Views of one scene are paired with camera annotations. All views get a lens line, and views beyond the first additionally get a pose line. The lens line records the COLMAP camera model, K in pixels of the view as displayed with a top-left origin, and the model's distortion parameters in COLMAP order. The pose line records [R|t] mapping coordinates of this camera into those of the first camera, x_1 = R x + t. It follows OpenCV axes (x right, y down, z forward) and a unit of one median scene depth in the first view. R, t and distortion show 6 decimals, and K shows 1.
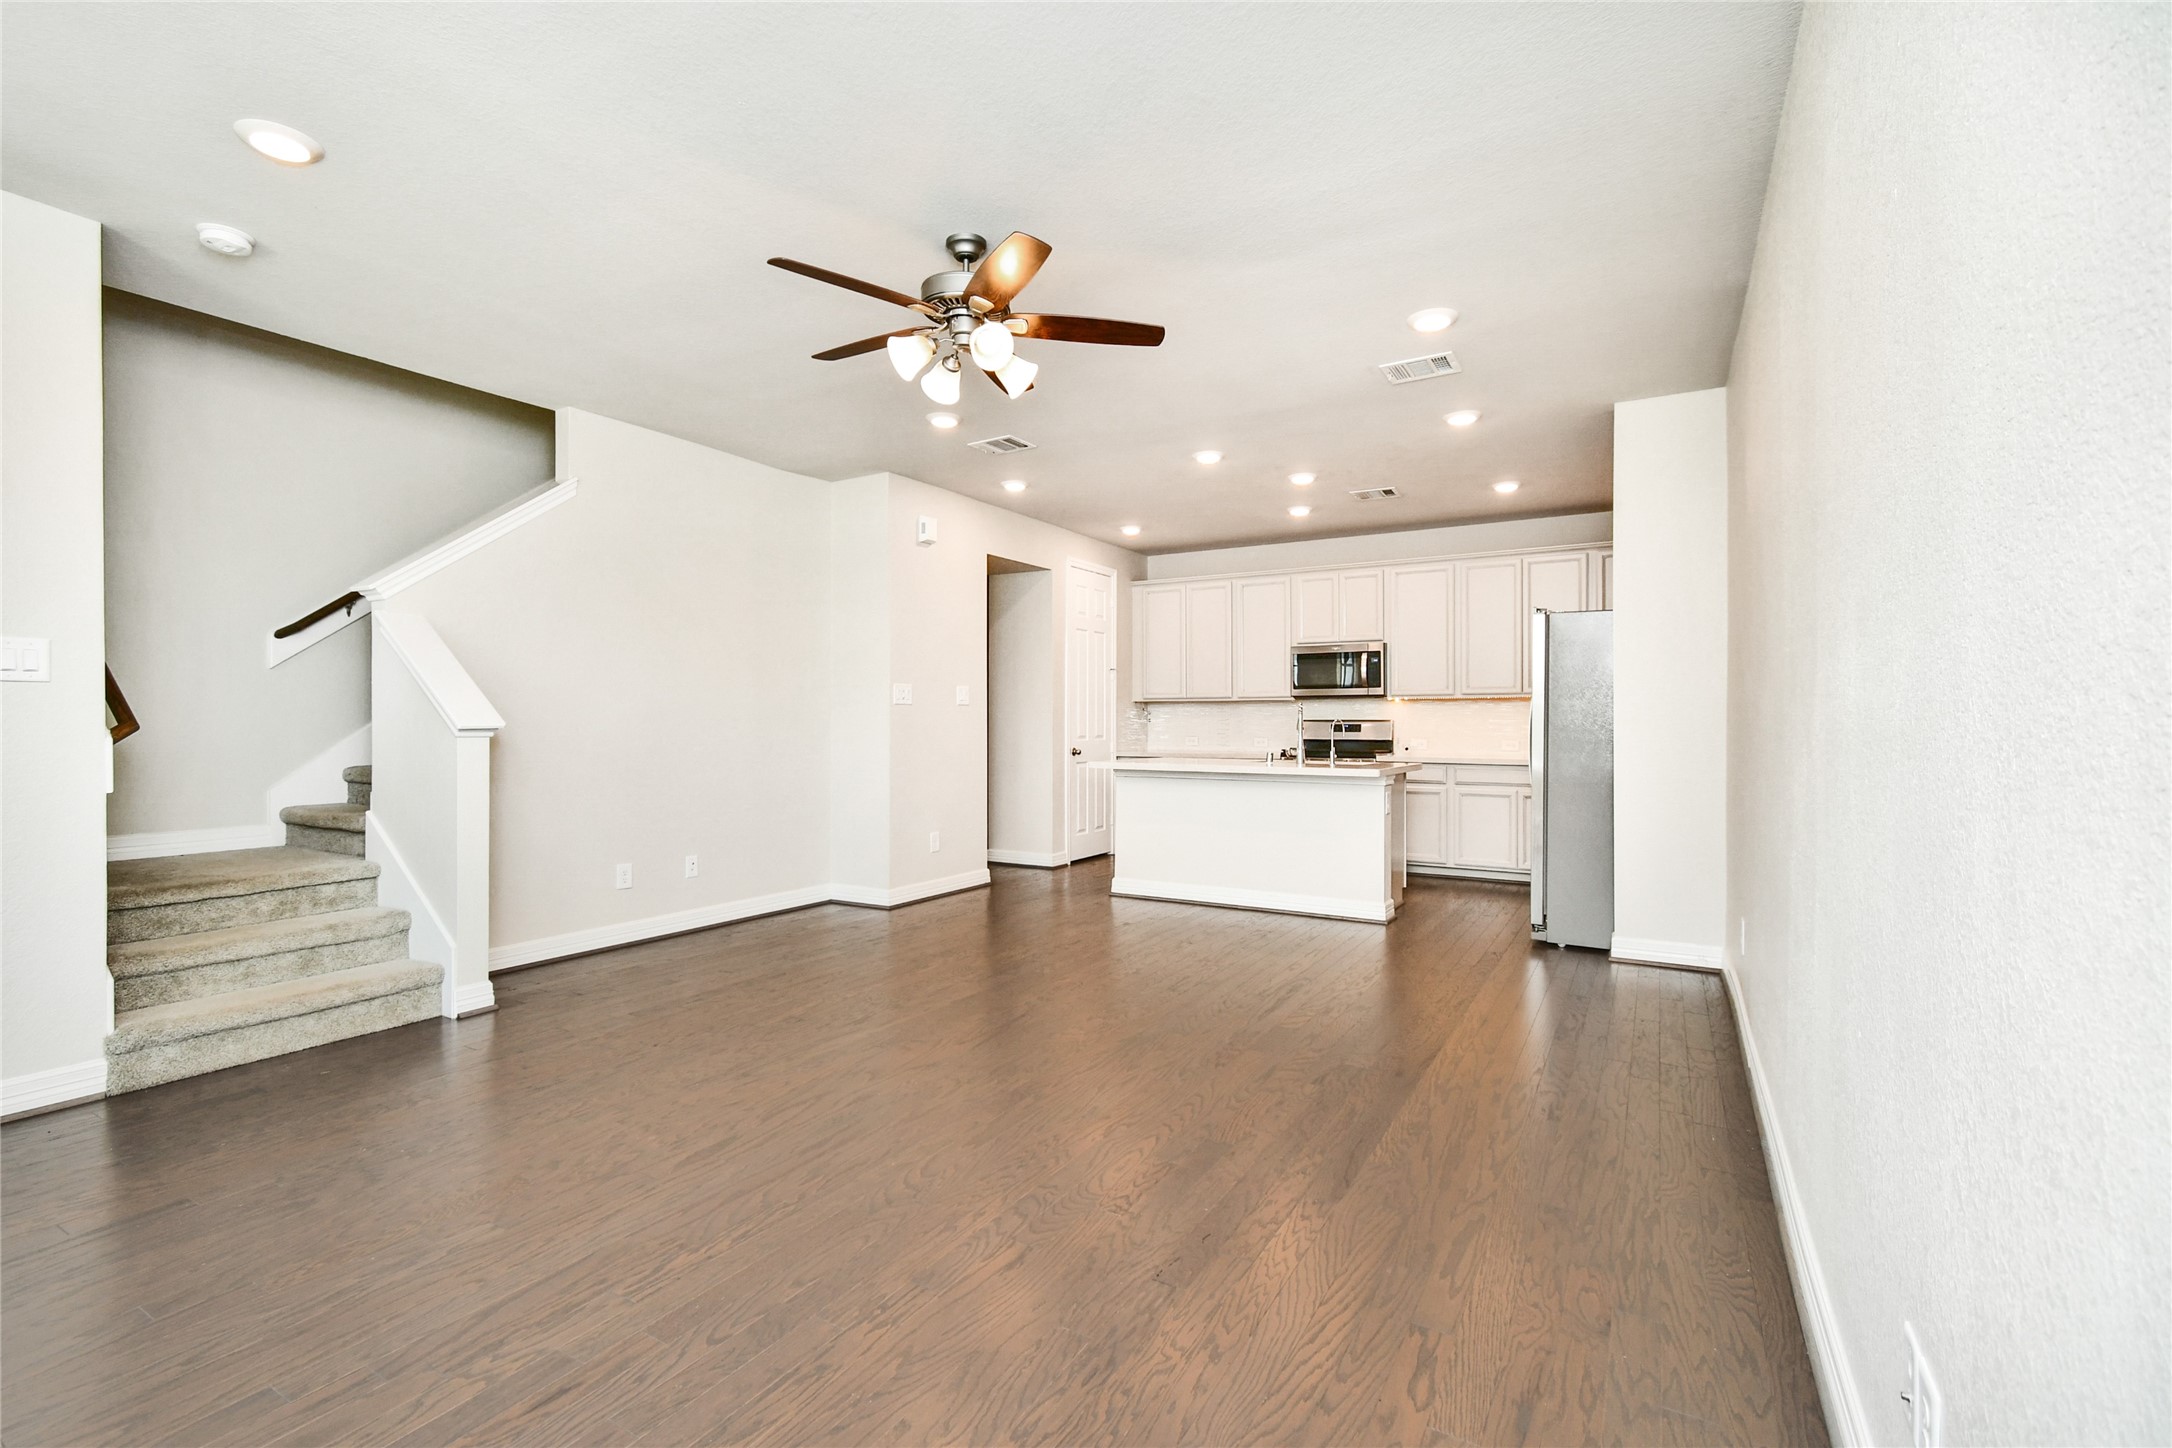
lens RADIAL K [[973.5, 0, 1075.8], [0, 973.5, 720.1], [0, 0, 1]] dist [0.000861, -0.000630]
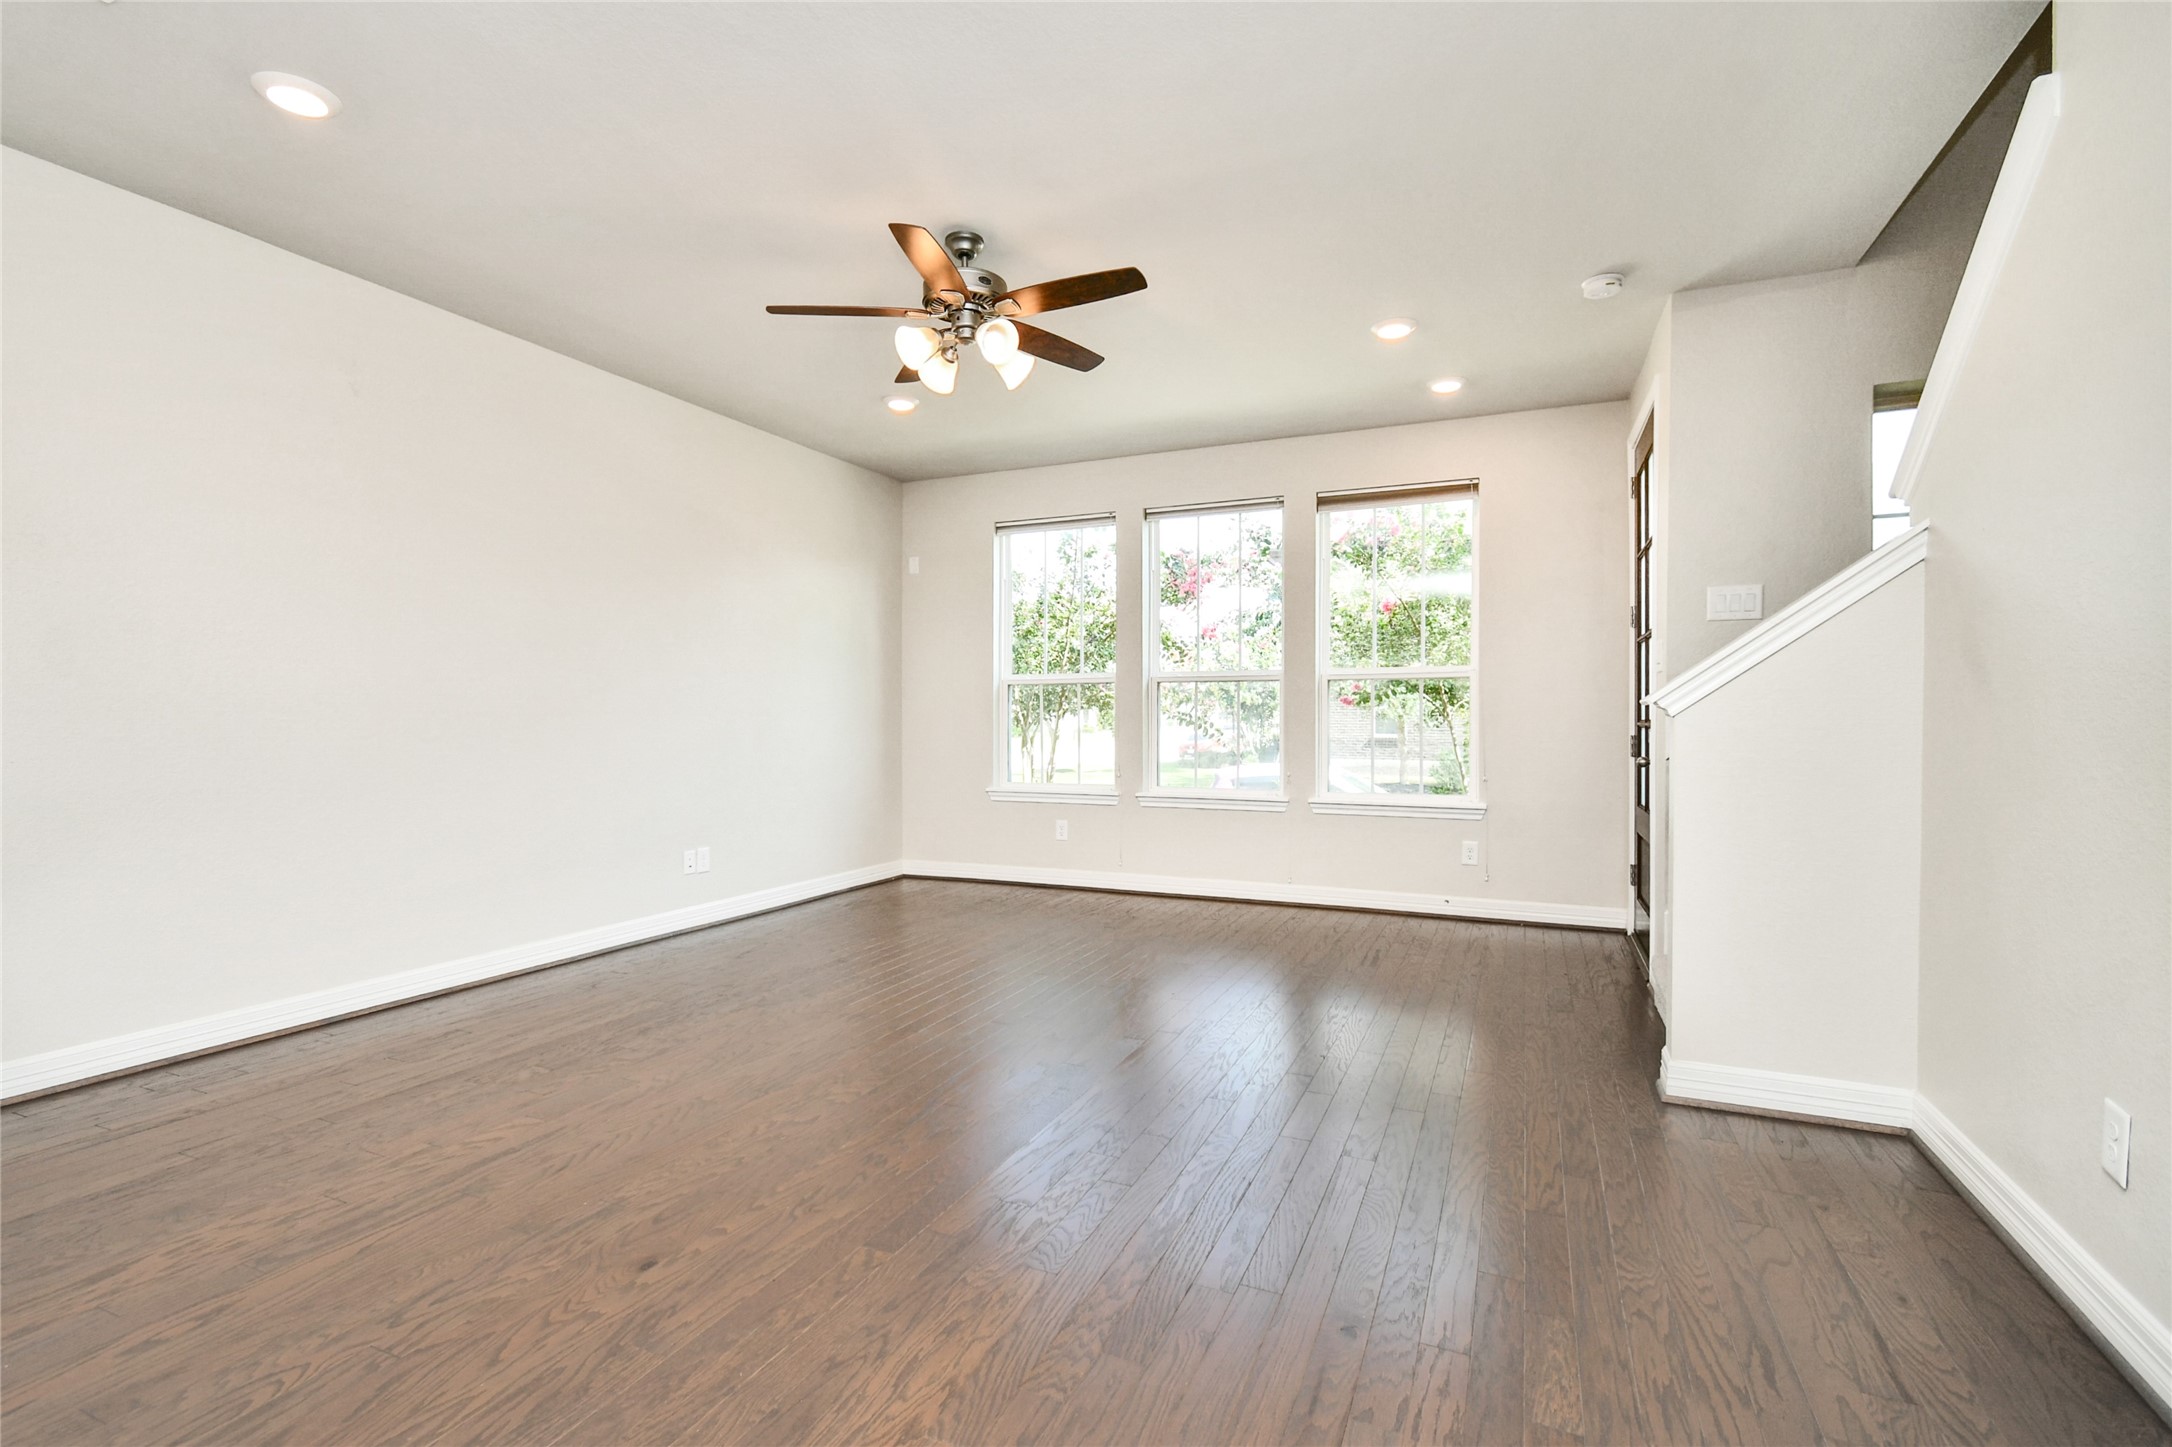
lens RADIAL K [[995.1, 0, 1078.5], [0, 995.1, 721.7], [0, 0, 1]] dist [0.008065, -0.000430]
pose [[-0.992709, -0.002957, -0.120496, -0.043970], [-0.003017, 0.999995, 0.000318, 0.011120], [0.120494, 0.000680, -0.992714, 0.868554]]
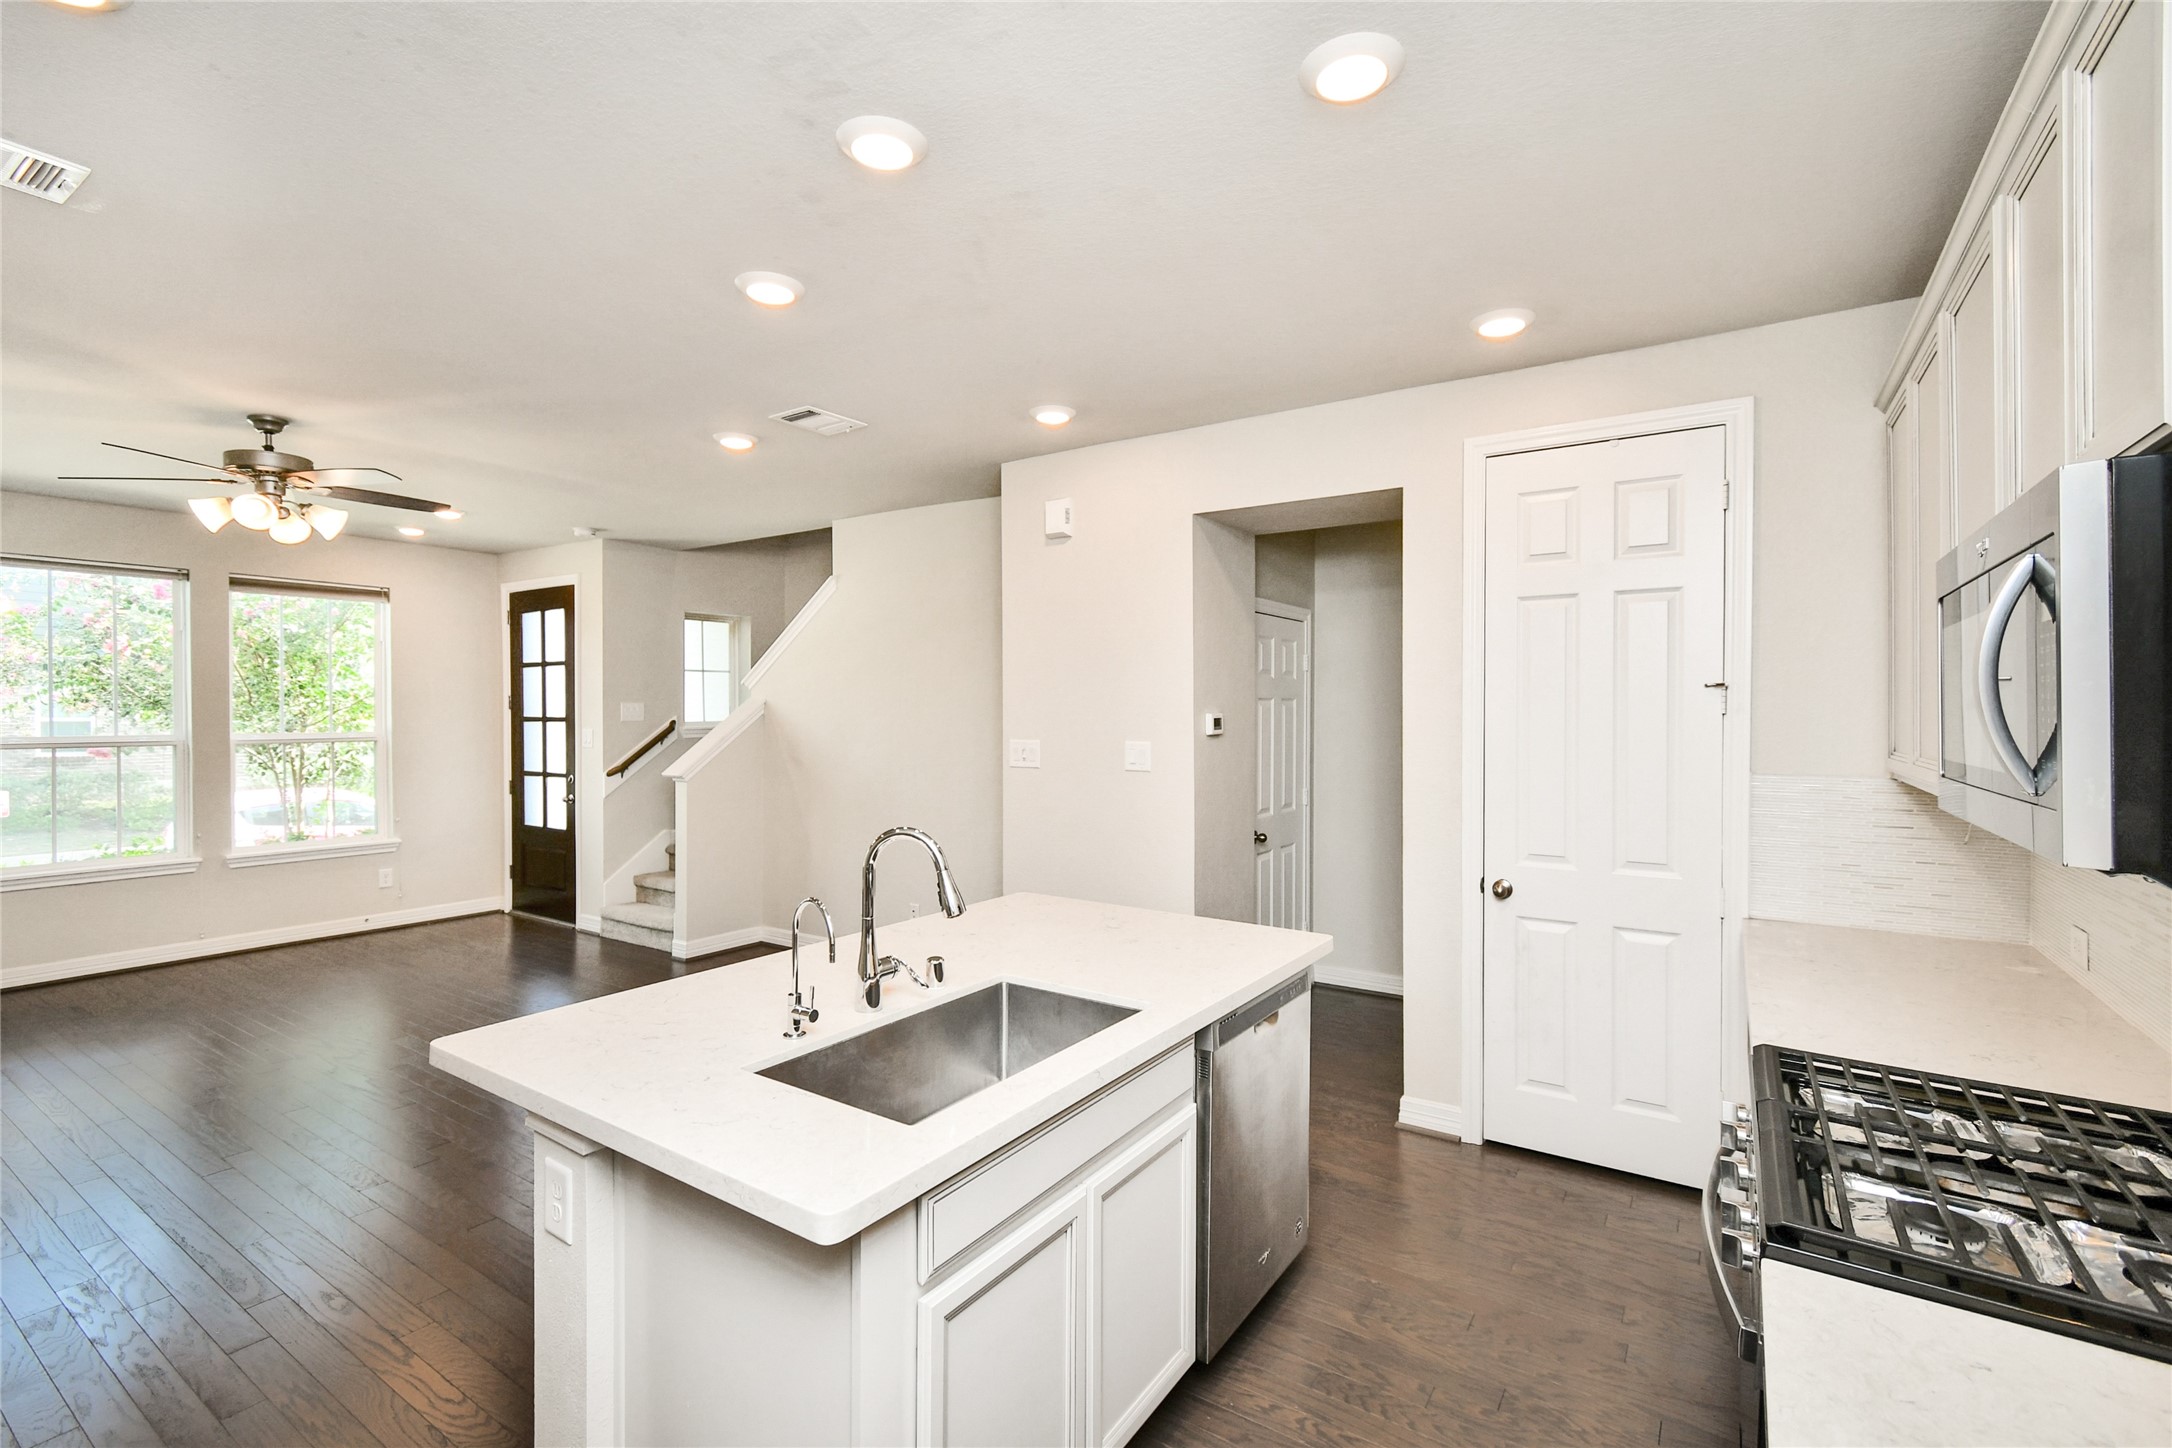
lens RADIAL K [[959.5, 0, 1082.0], [0, 959.5, 720.3], [0, 0, 1]] dist [0.004504, 0.000048]
pose [[-0.048146, 0.006673, -0.998818, 0.450185], [0.003249, 0.999973, 0.006524, -0.045387], [0.998835, -0.002931, -0.048166, 0.879226]]
